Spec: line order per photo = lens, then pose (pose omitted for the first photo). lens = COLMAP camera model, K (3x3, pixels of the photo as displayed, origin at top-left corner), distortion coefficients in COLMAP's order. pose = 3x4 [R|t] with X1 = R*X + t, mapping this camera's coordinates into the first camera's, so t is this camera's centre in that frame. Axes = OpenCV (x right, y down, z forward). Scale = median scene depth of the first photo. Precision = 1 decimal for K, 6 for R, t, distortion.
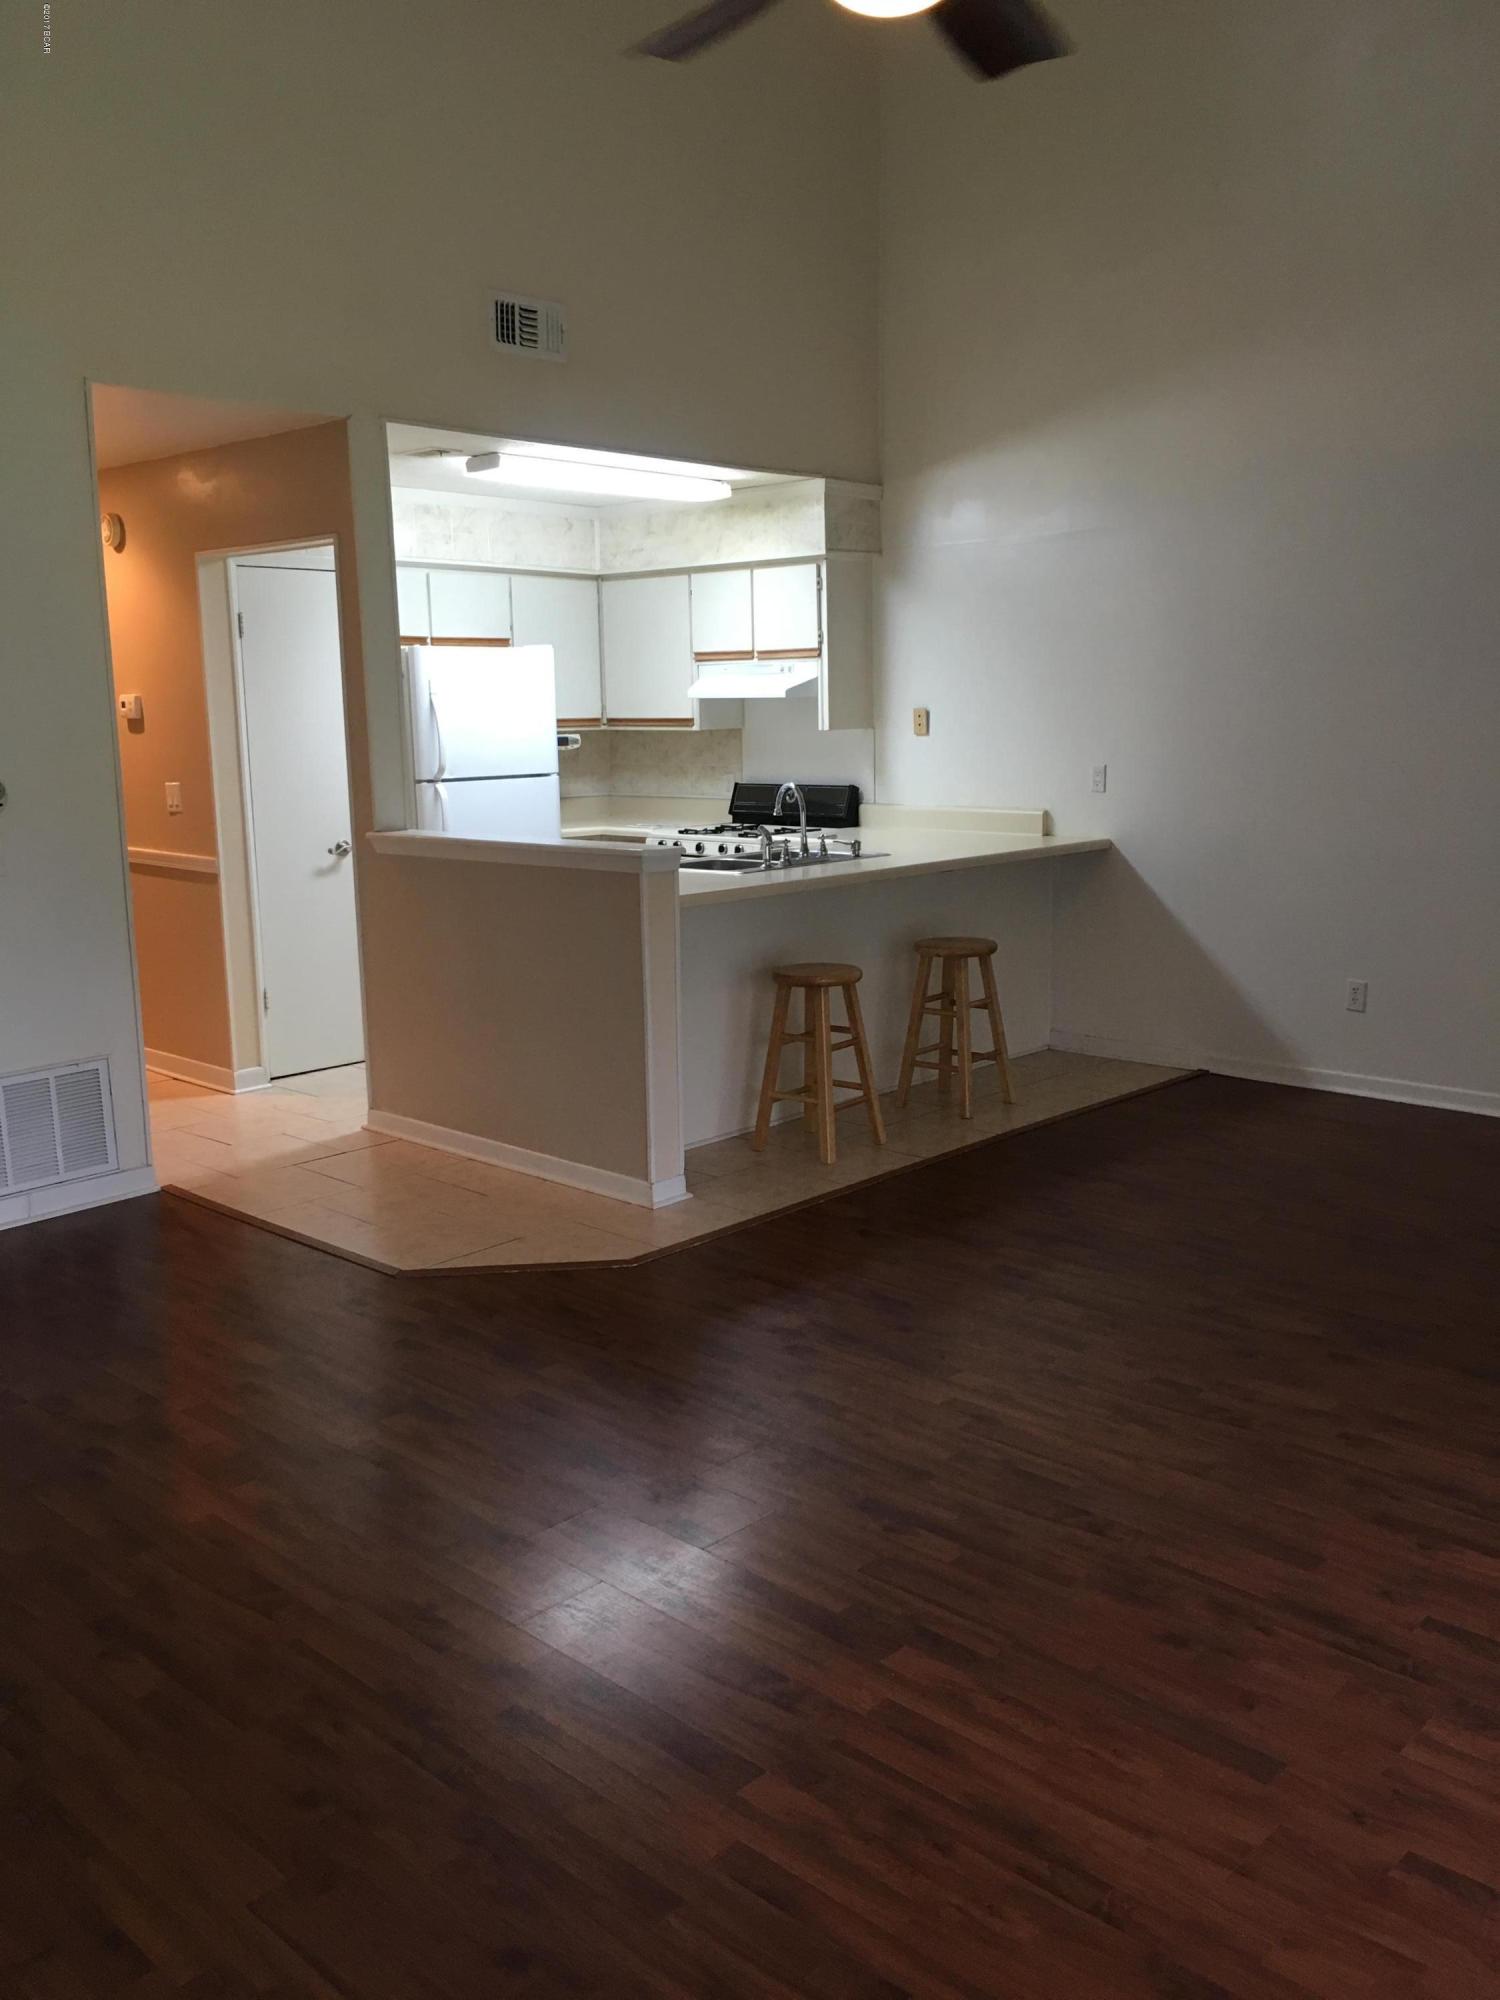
lens RADIAL K [[1703.9, 0, 749.0], [0, 1703.9, 990.9], [0, 0, 1]] dist [0.075123, -0.078175]
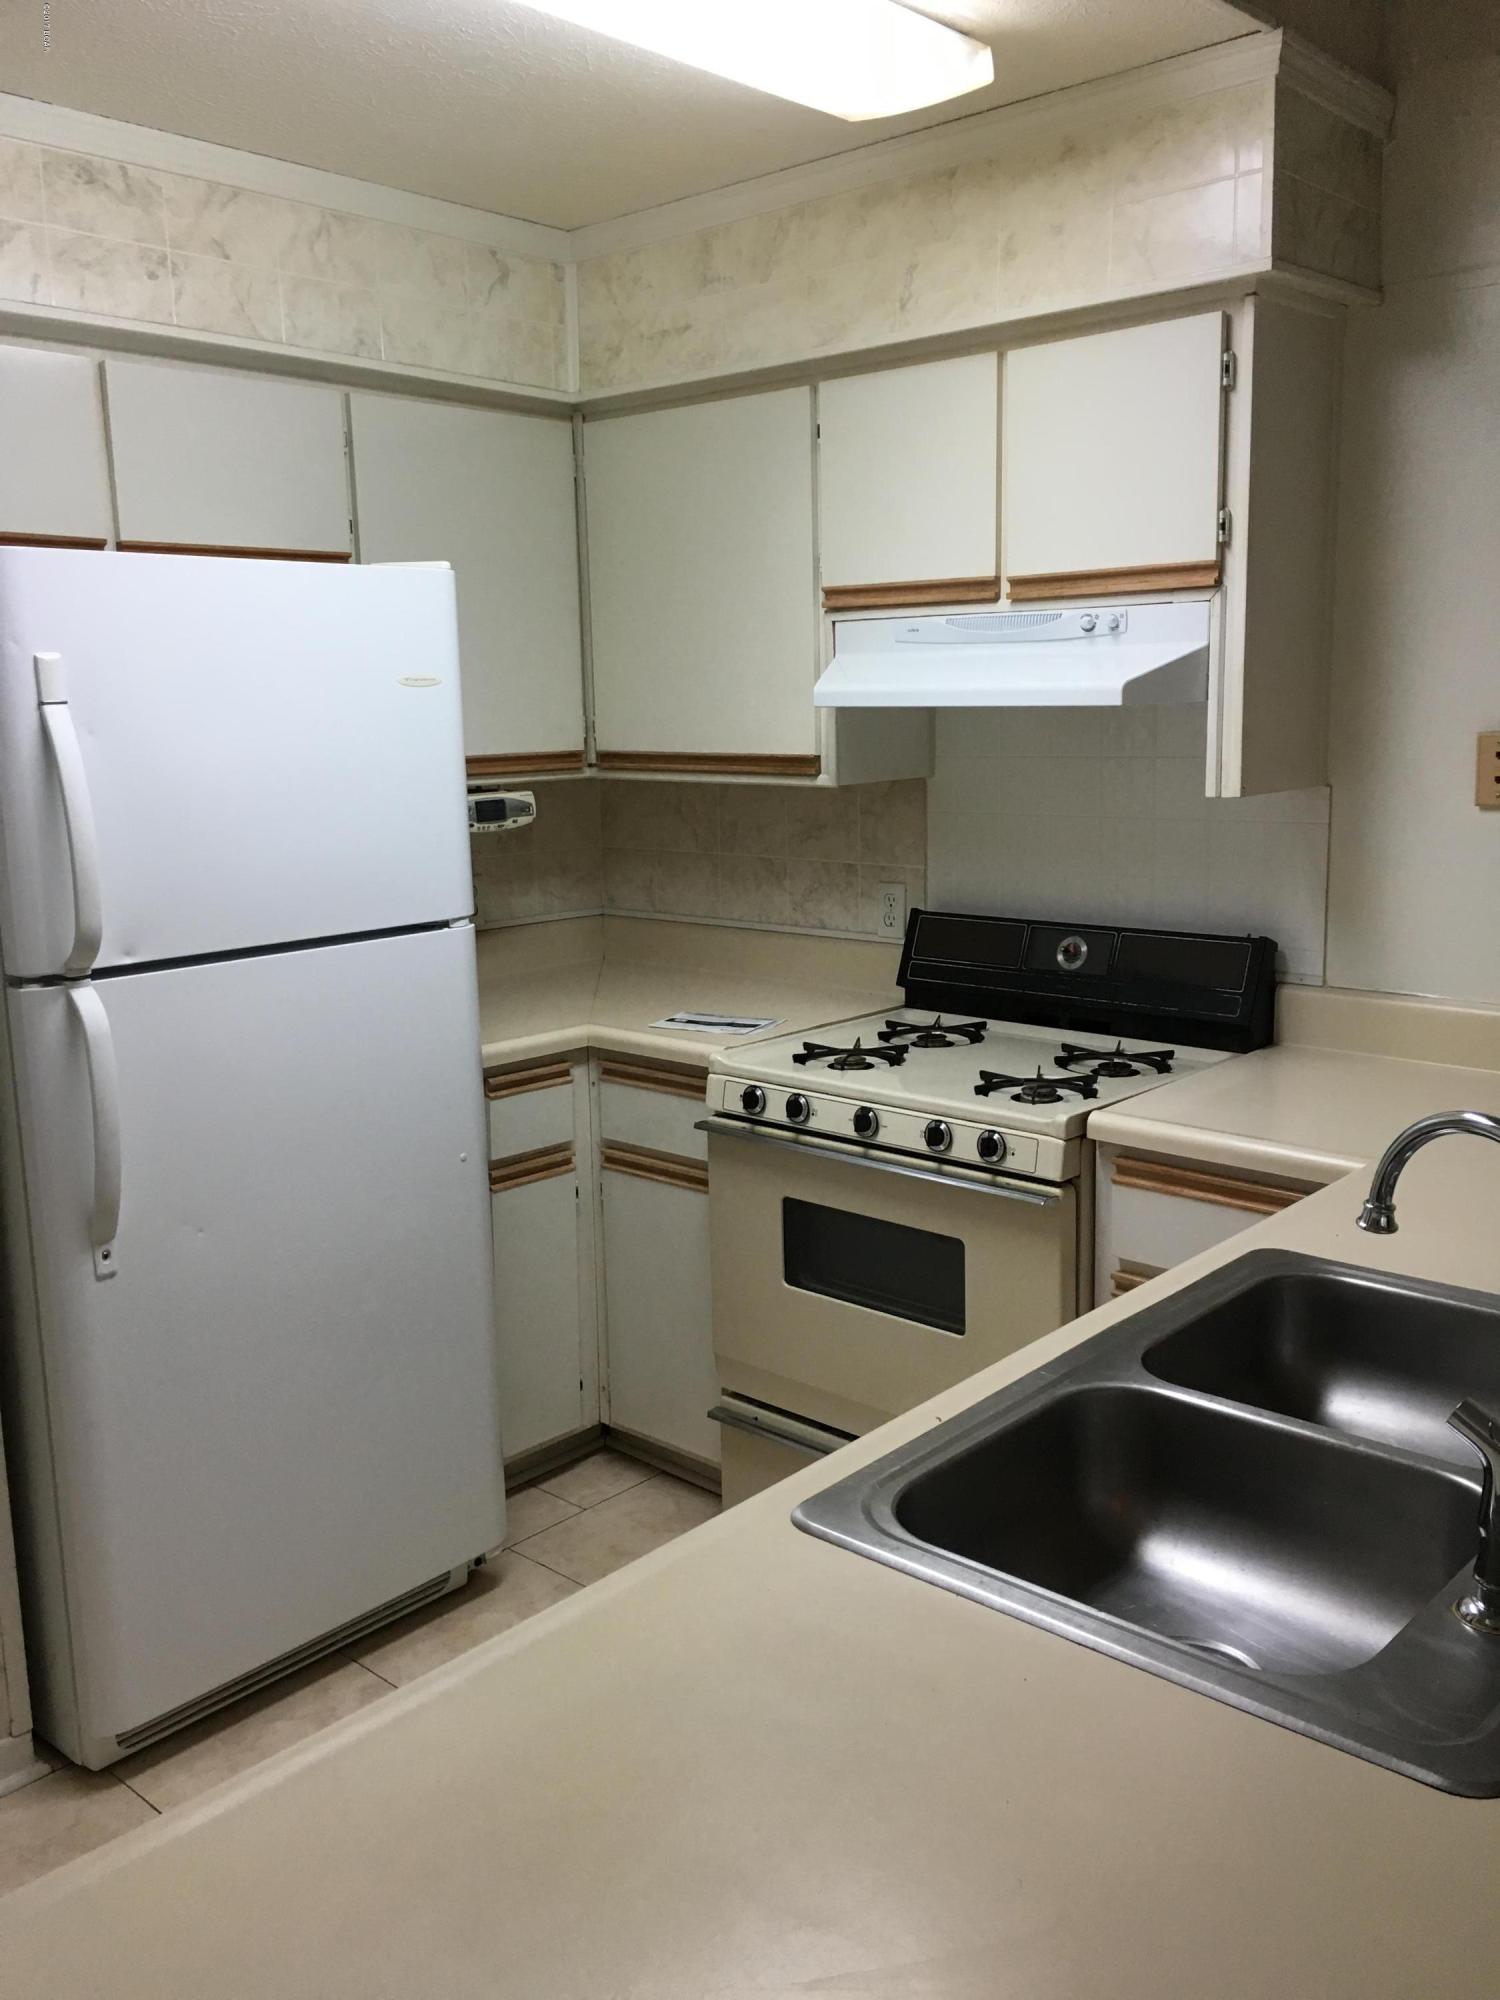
lens RADIAL K [[1703.9, 0, 745.0], [0, 1703.9, 987.5], [0, 0, 1]] dist [0.075123, -0.078175]
pose [[0.999791, -0.007177, 0.019147, -0.060367], [0.007084, 0.999963, 0.004937, -0.112977], [-0.019182, -0.004800, 0.999804, 0.631610]]
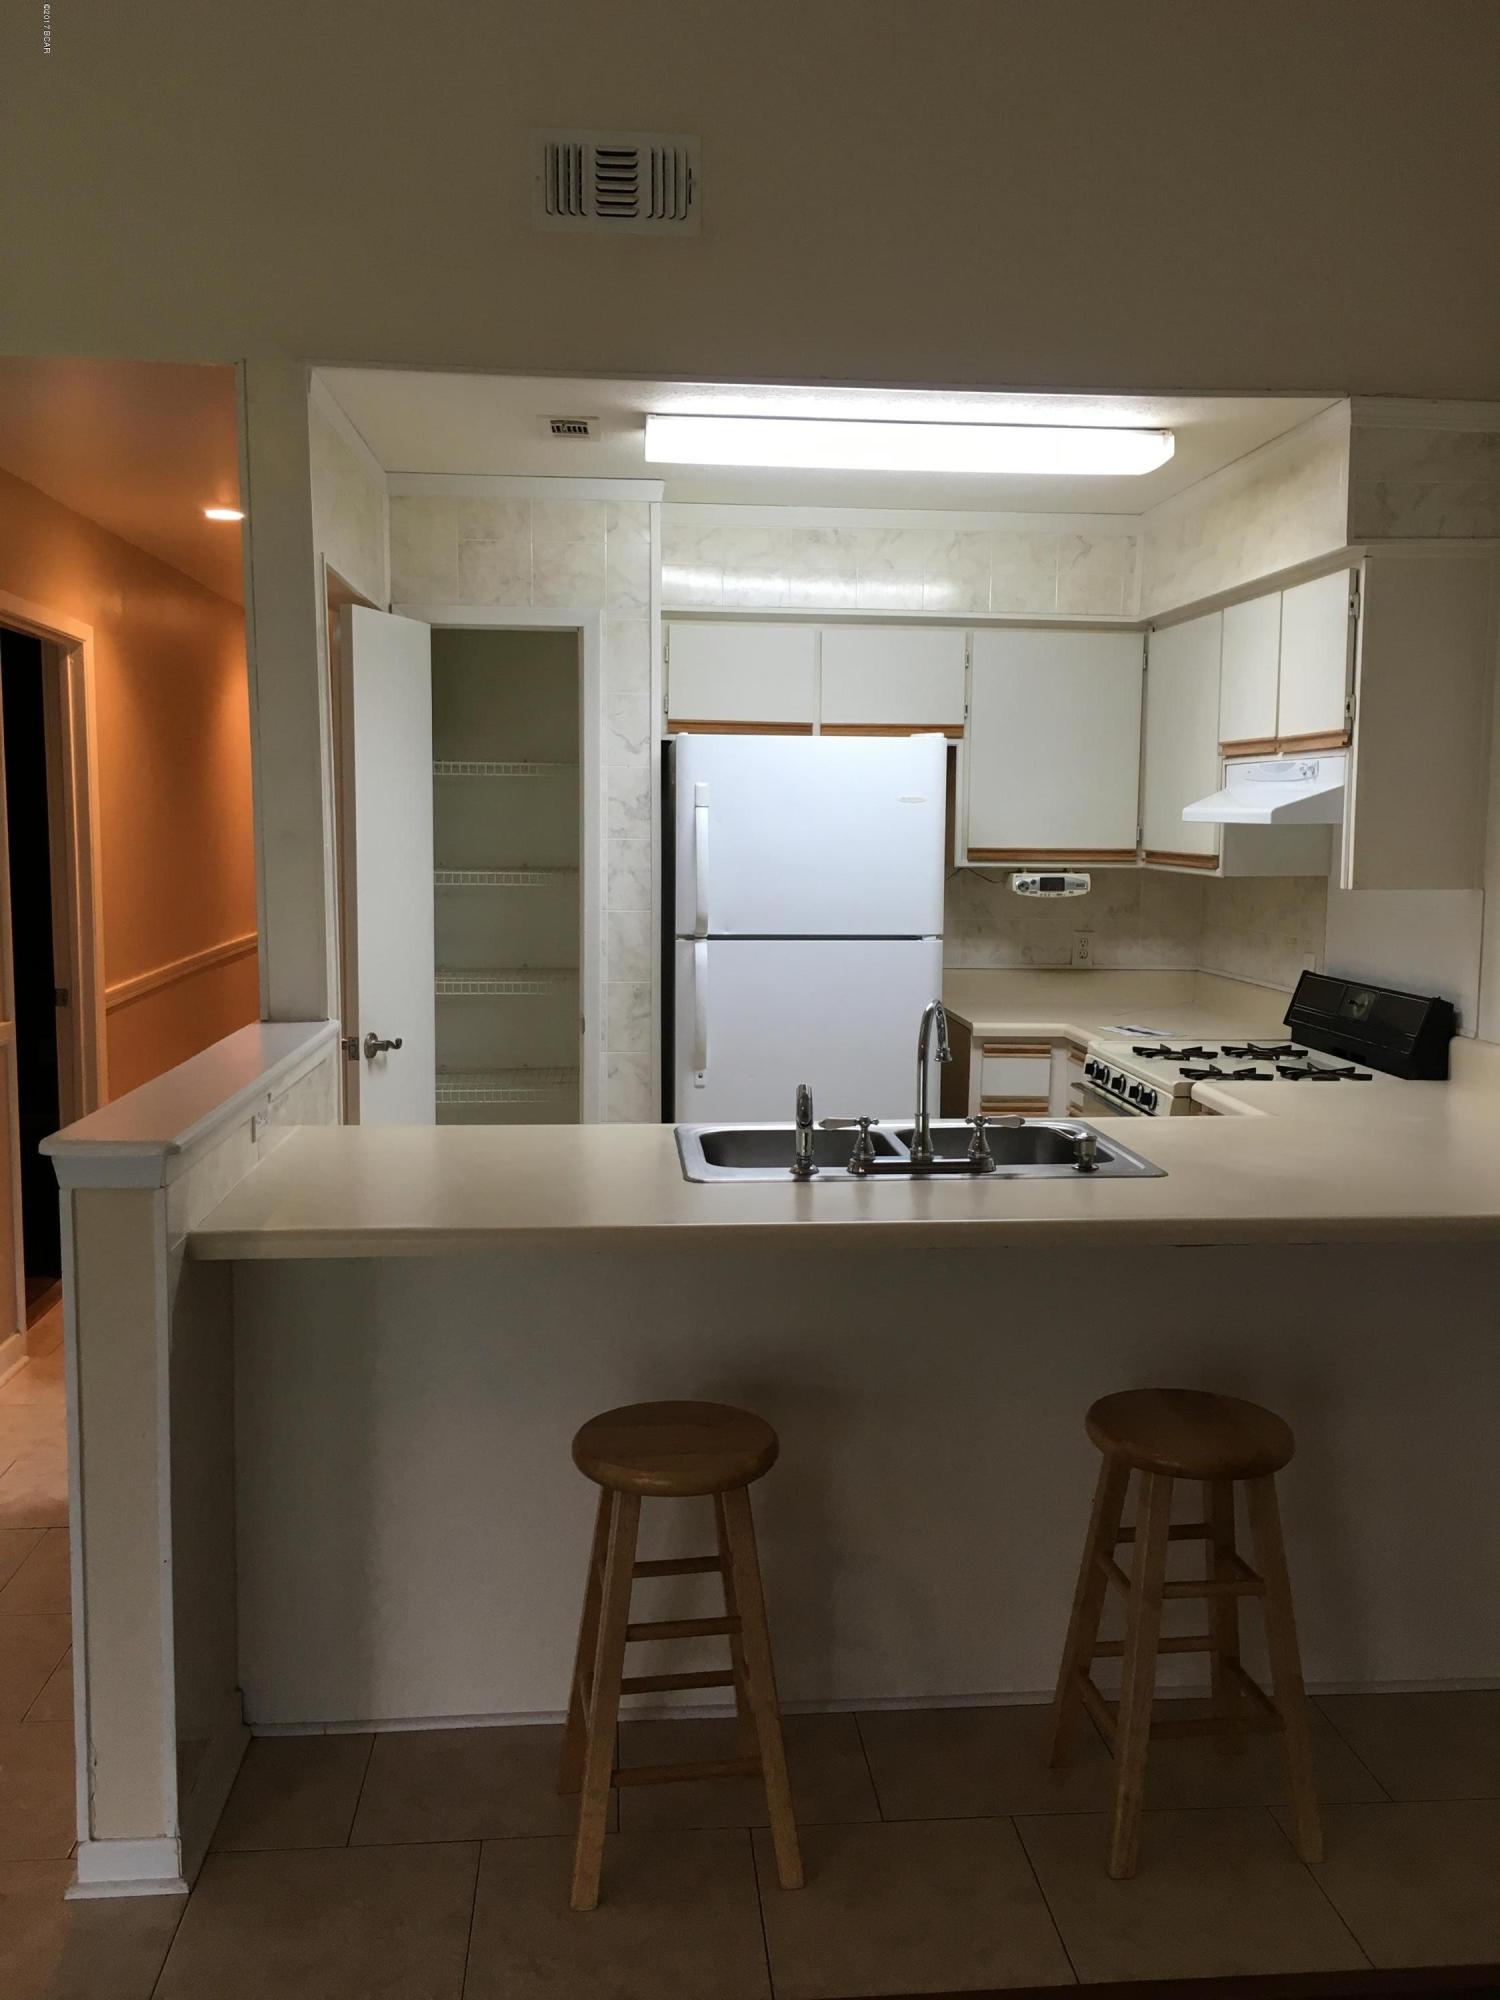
lens RADIAL K [[1703.9, 0, 757.7], [0, 1703.9, 995.5], [0, 0, 1]] dist [0.075123, -0.078175]
pose [[0.747708, 0.092772, -0.657515, 0.247471], [-0.132320, 0.991150, -0.010625, -0.089909], [0.650711, 0.094947, 0.753366, 0.487003]]
